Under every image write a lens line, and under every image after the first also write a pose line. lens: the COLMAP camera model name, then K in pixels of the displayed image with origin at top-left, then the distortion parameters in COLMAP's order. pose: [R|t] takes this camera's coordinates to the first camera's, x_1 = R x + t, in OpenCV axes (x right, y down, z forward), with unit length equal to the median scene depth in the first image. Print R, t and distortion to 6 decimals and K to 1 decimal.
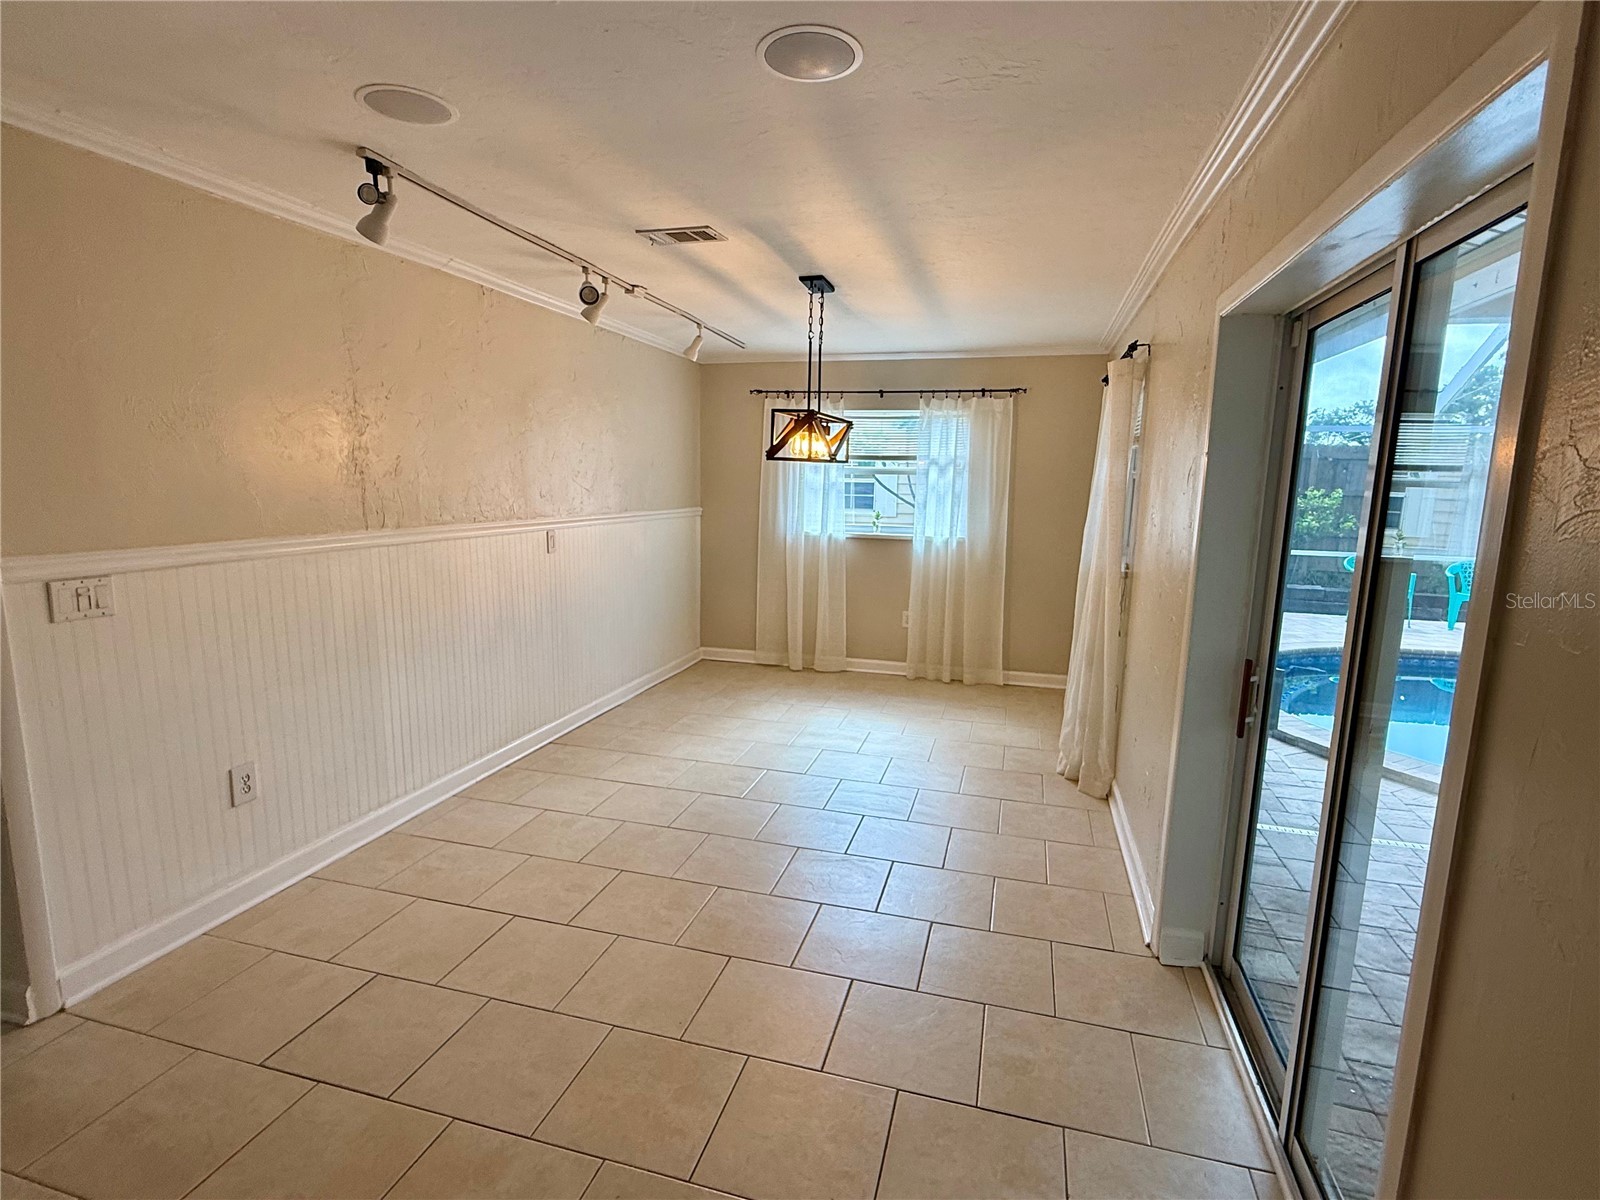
lens RADIAL K [[787.9, 0, 797.8], [0, 787.9, 598.4], [0, 0, 1]] dist [-0.004111, -0.000711]
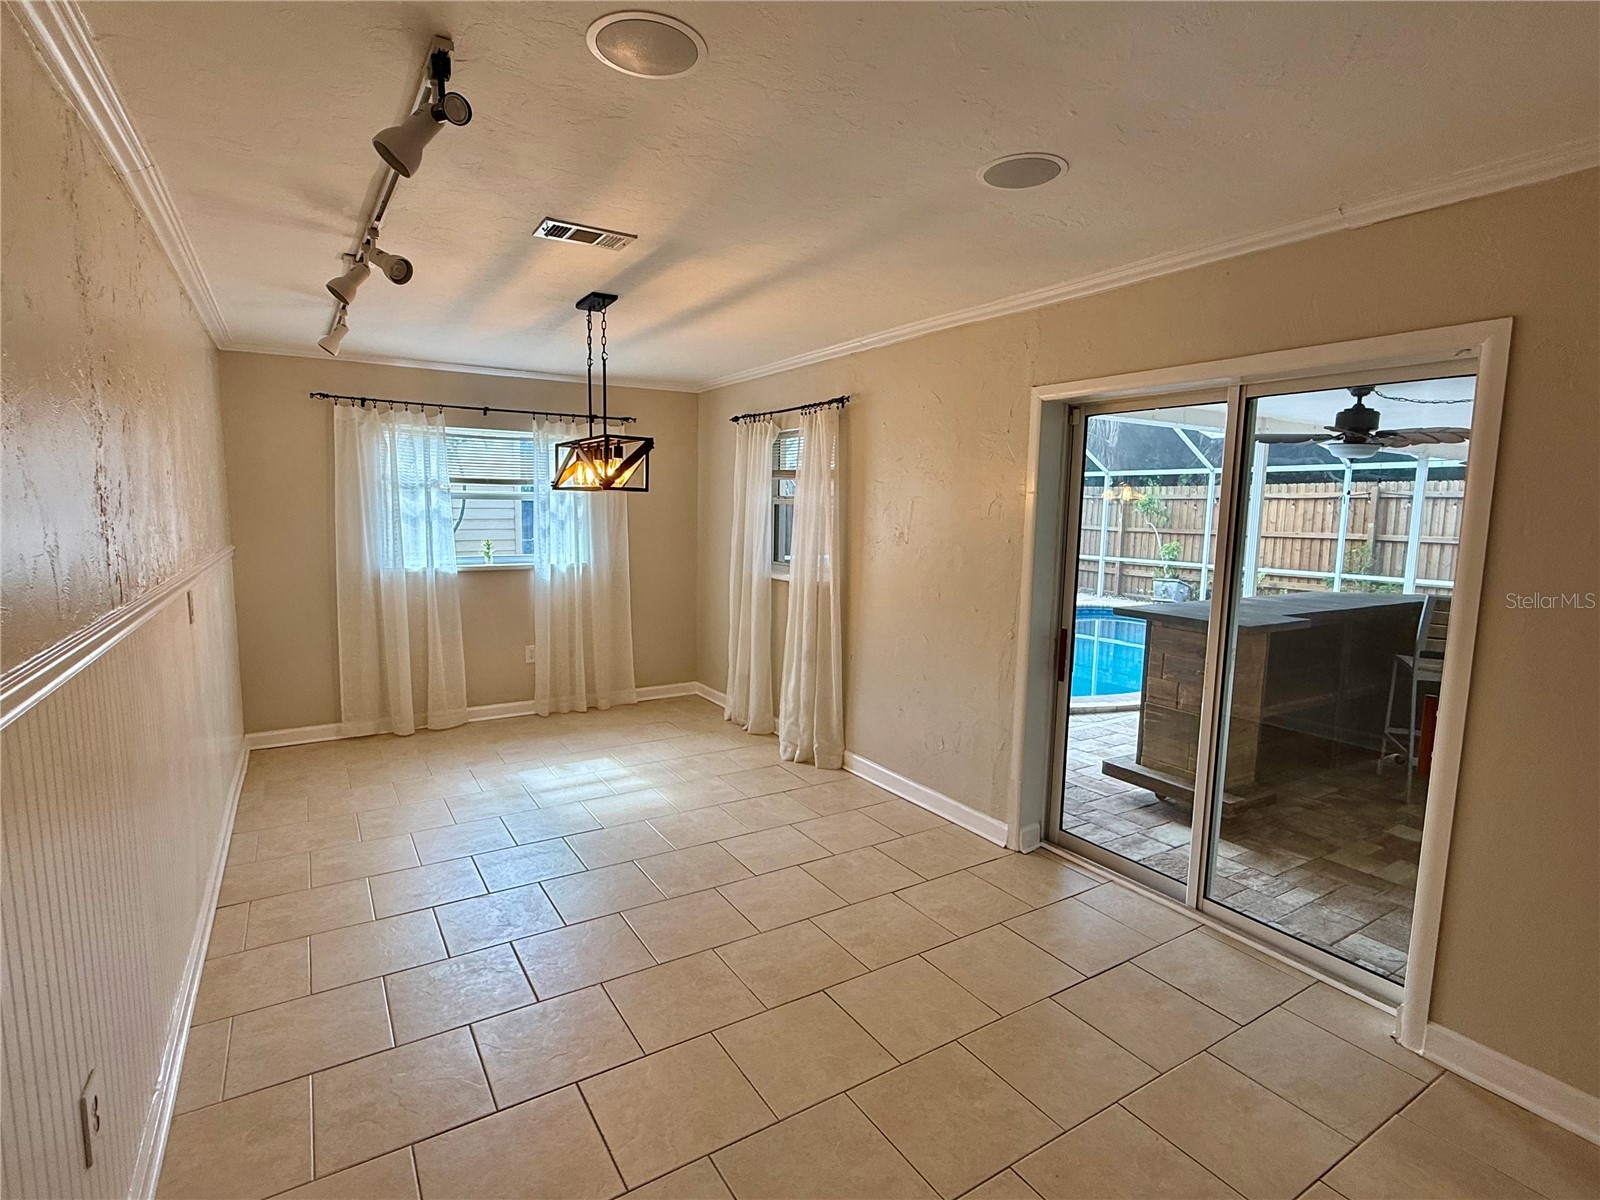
lens RADIAL K [[787.9, 0, 798.7], [0, 787.9, 605.3], [0, 0, 1]] dist [-0.004111, -0.000711]
pose [[0.671983, -0.102413, 0.733451, -0.341720], [0.110467, 0.993173, 0.037469, -0.032191], [-0.732281, 0.055844, 0.678709, 0.134315]]
